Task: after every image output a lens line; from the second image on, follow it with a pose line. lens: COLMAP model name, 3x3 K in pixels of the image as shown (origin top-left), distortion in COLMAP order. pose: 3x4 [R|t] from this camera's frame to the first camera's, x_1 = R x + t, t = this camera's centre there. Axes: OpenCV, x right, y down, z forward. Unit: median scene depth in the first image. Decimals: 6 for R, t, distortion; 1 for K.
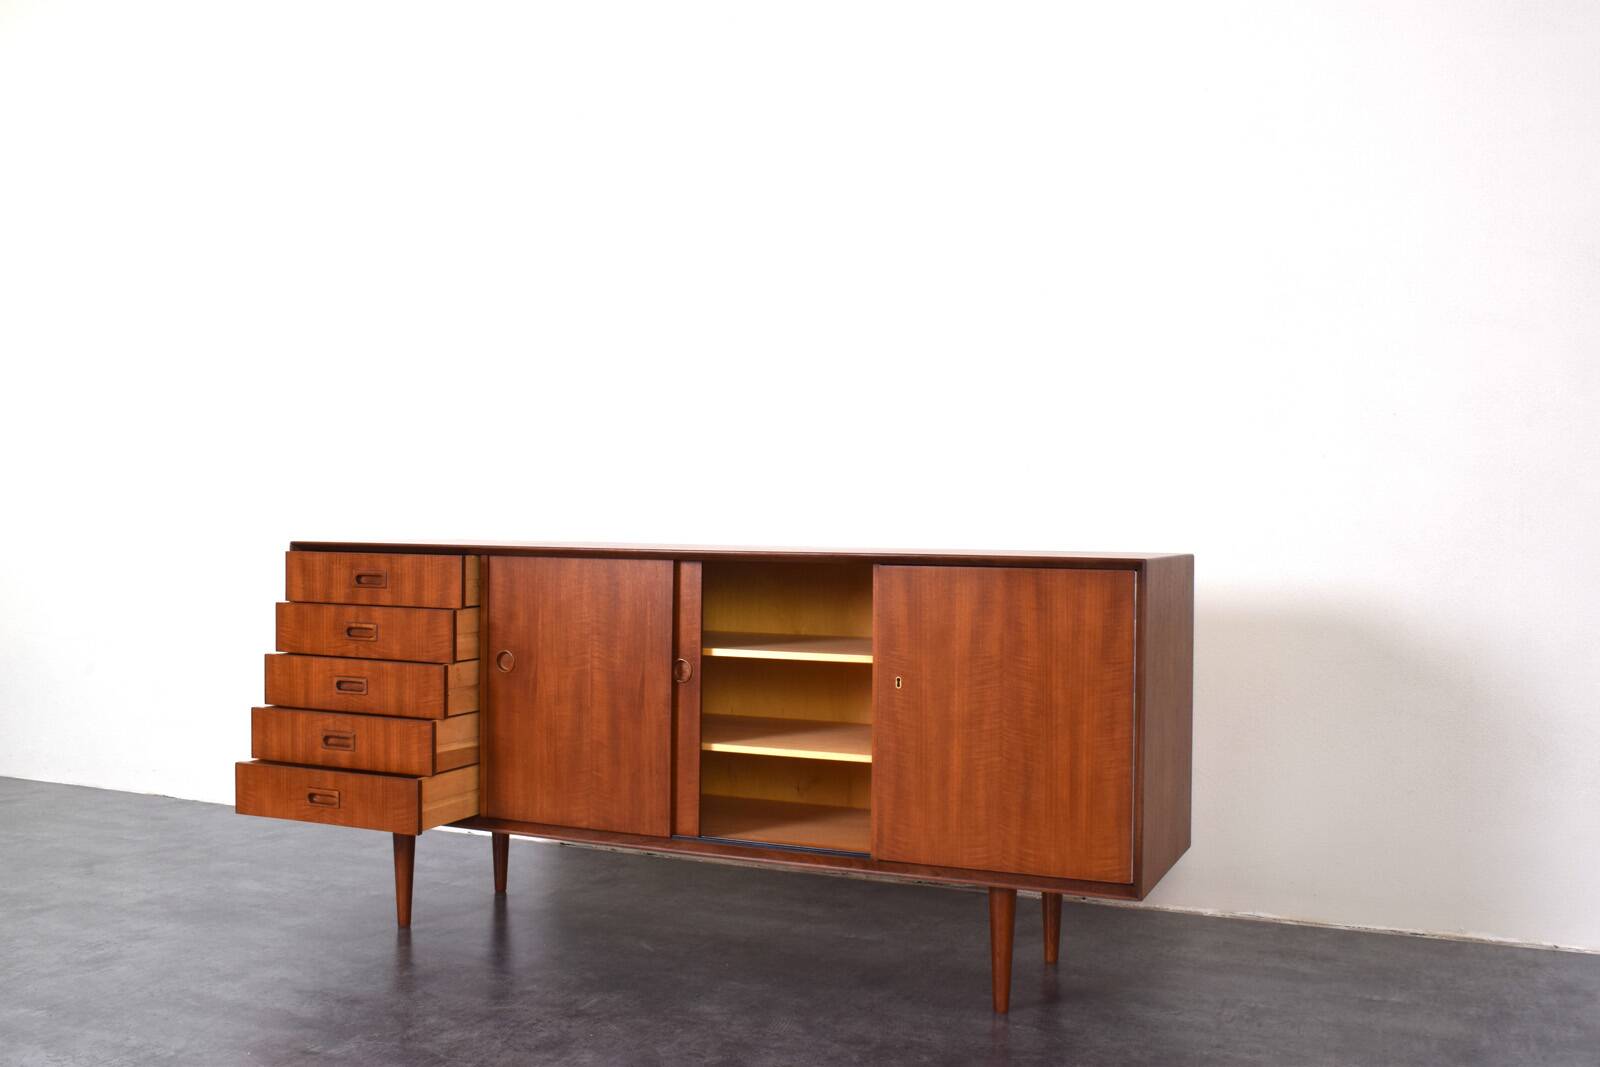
lens RADIAL K [[1433.9, 0, 823.5], [0, 1433.9, 528.8], [0, 0, 1]] dist [-0.061528, -0.002268]
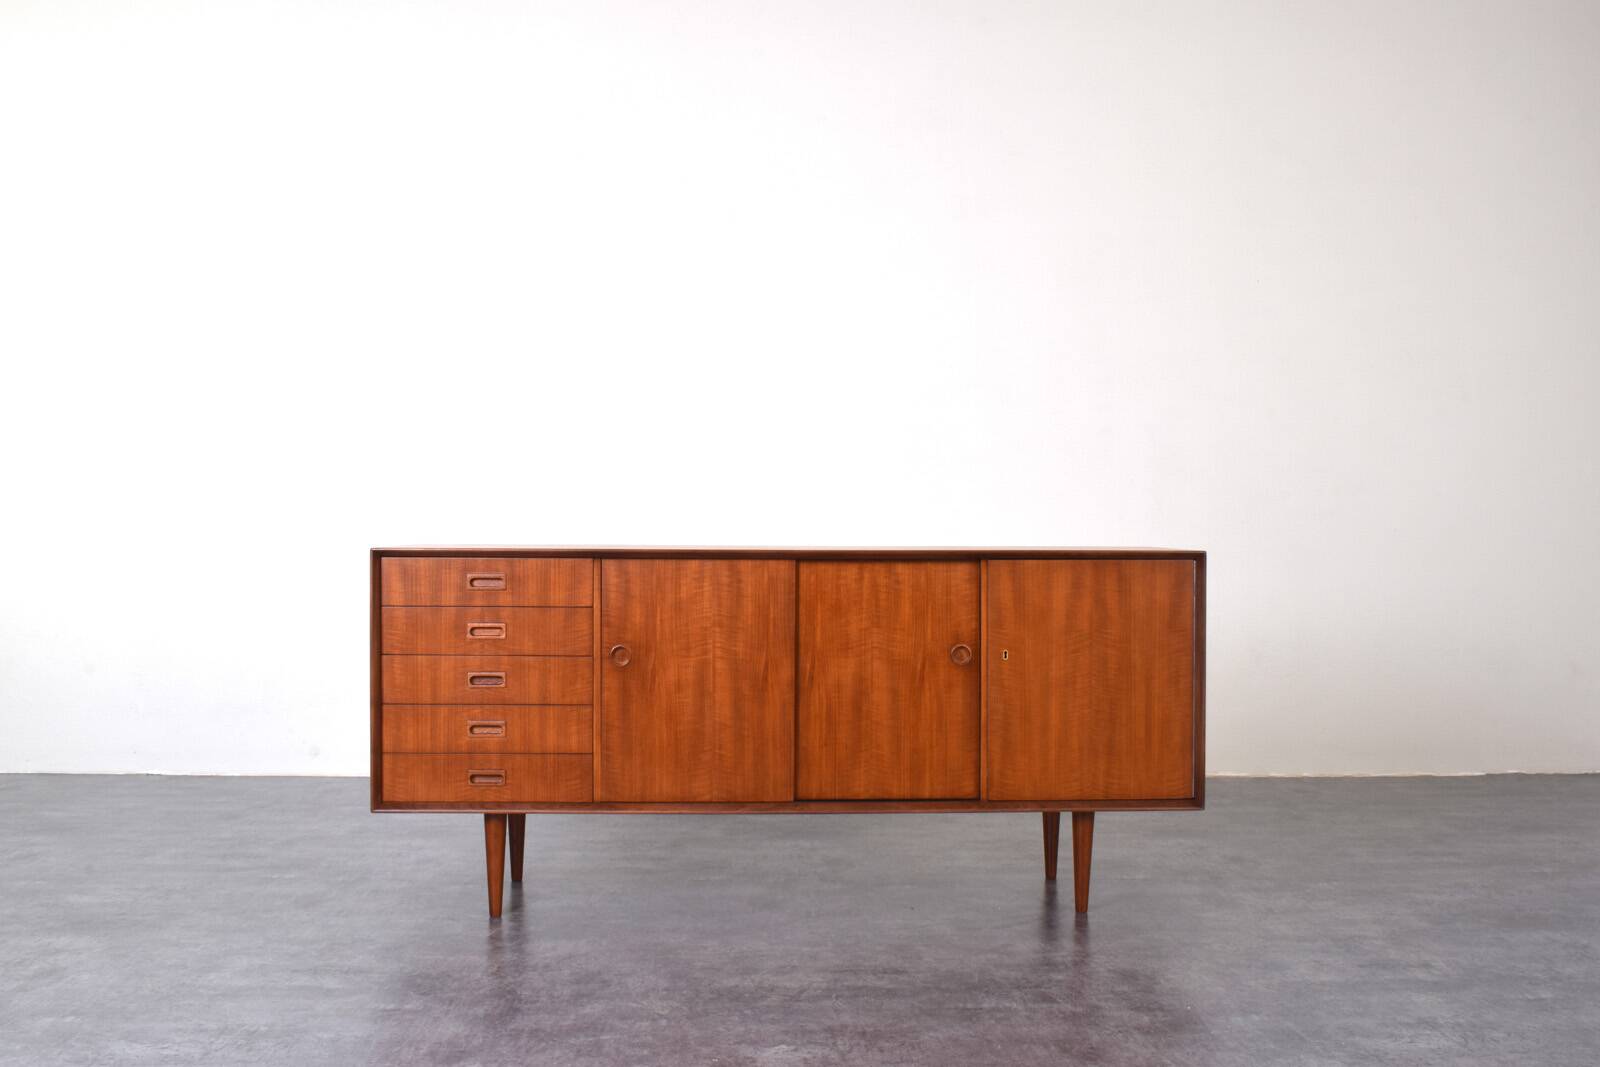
lens RADIAL K [[1097.3, 0, 804.4], [0, 1097.3, 531.1], [0, 0, 1]] dist [-0.041497, 0.009152]
pose [[0.916053, -0.009267, 0.400951, -0.451895], [0.008485, 0.999957, 0.003727, -0.003713], [-0.400968, -0.000012, 0.916092, 0.194544]]
